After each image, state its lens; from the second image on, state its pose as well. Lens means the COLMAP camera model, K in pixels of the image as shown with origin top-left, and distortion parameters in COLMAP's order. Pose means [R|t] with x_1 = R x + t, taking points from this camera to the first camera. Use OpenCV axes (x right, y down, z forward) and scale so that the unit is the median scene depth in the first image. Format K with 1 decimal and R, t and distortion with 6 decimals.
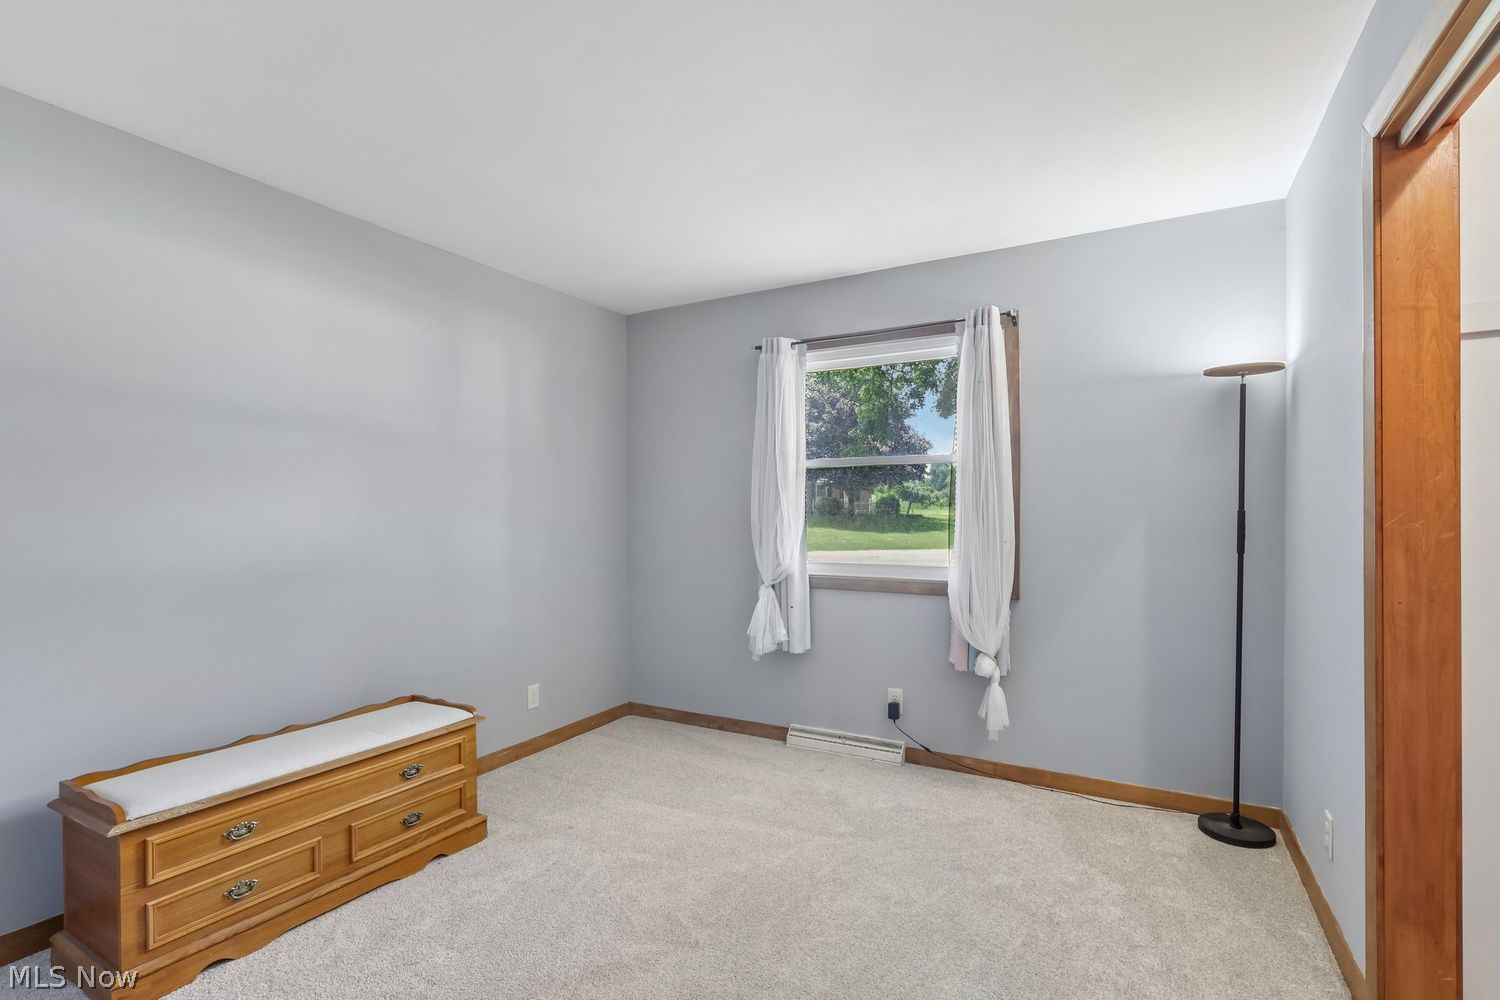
lens RADIAL K [[700.5, 0, 741.6], [0, 700.5, 507.6], [0, 0, 1]] dist [-0.001939, -0.000783]
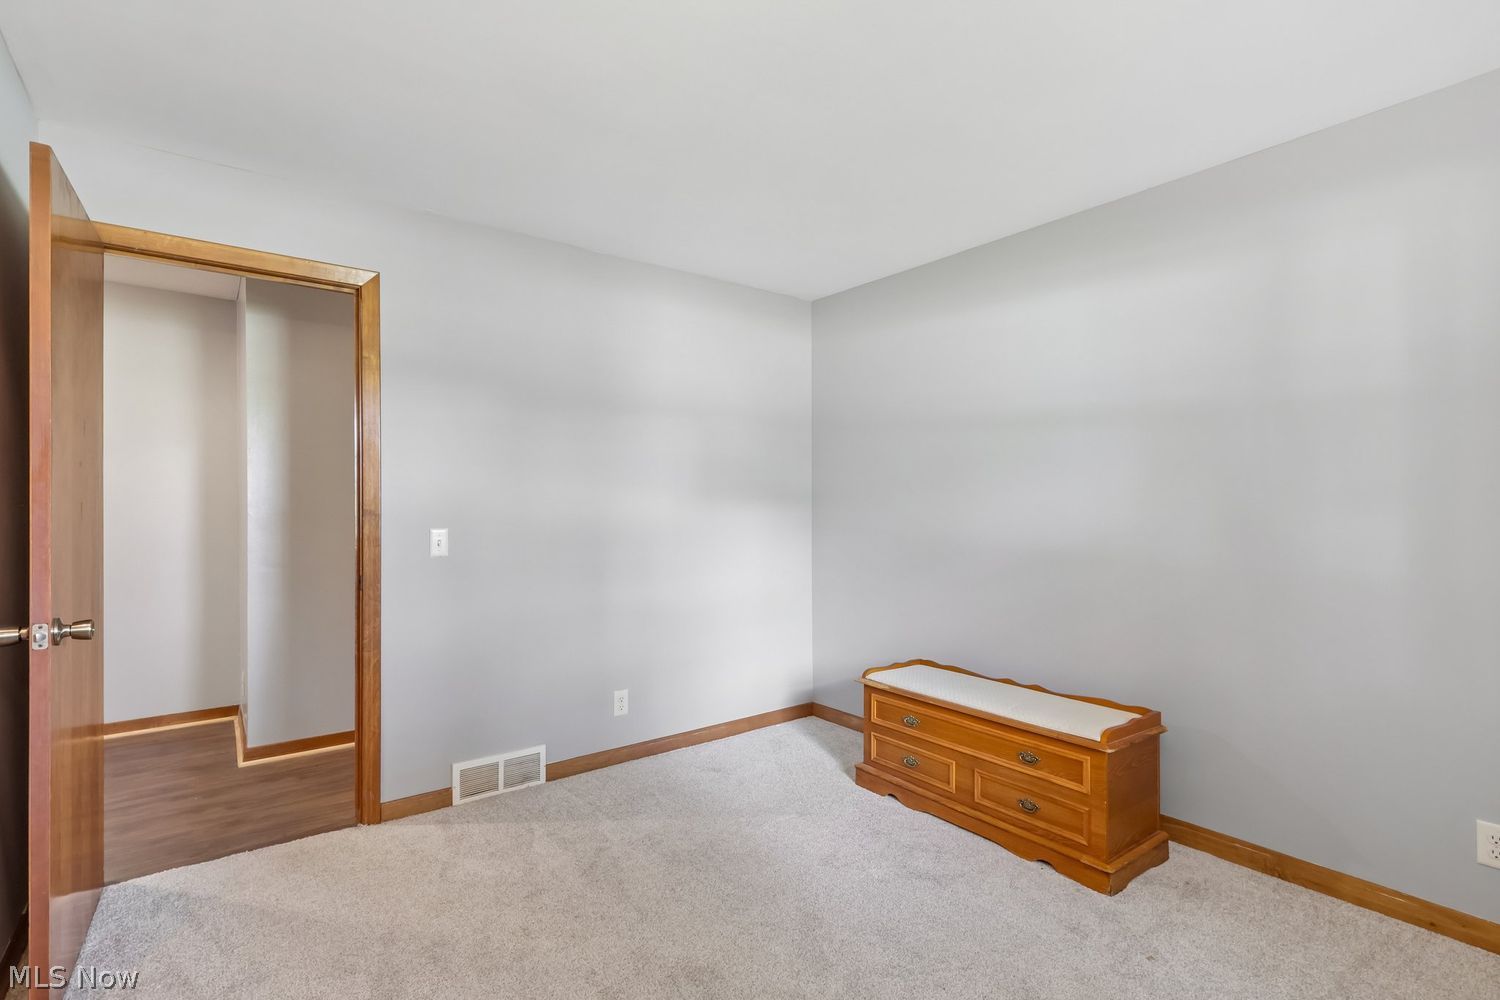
lens RADIAL K [[700.5, 0, 741.6], [0, 700.5, 507.6], [0, 0, 1]] dist [-0.001939, -0.000783]
pose [[-0.396944, 0.008261, -0.917805, 0.682043], [0.011439, 0.999926, 0.004052, 0.007817], [0.917771, -0.008890, -0.397010, 1.137379]]
